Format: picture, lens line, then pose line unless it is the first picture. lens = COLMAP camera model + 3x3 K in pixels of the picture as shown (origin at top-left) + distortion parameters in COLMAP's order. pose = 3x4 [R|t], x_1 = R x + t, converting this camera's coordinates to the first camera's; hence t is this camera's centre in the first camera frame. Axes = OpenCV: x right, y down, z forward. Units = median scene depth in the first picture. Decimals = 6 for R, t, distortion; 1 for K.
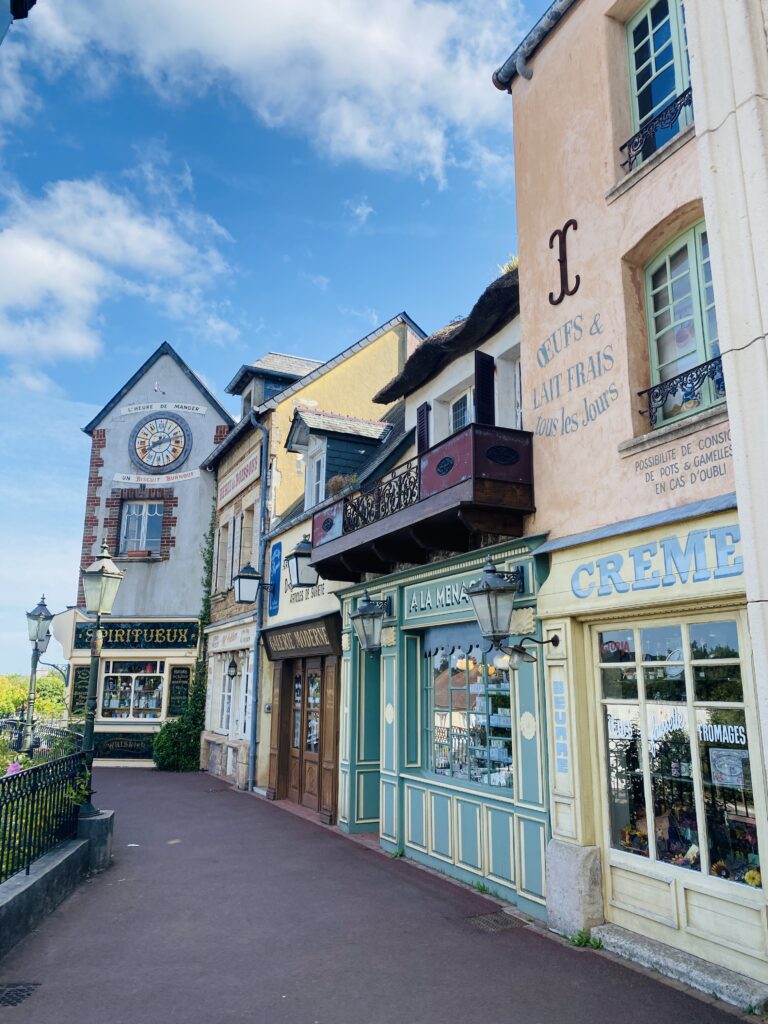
lens RADIAL K [[767.8, 0, 378.5], [0, 767.8, 514.3], [0, 0, 1]] dist [0.024174, -0.028233]
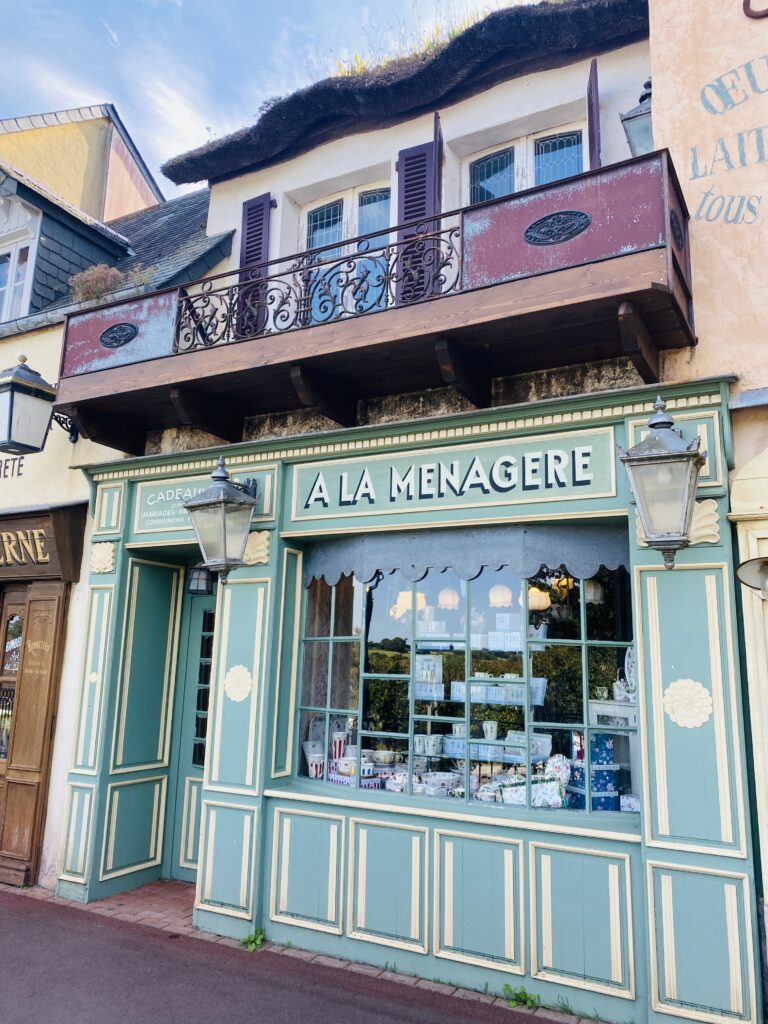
lens RADIAL K [[767.8, 0, 390.6], [0, 767.8, 512.3], [0, 0, 1]] dist [0.024174, -0.028233]
pose [[0.798940, 0.122614, 0.588779, -0.250458], [-0.146510, 0.989183, -0.007193, 0.129327], [-0.583293, -0.080515, 0.808262, 0.515409]]
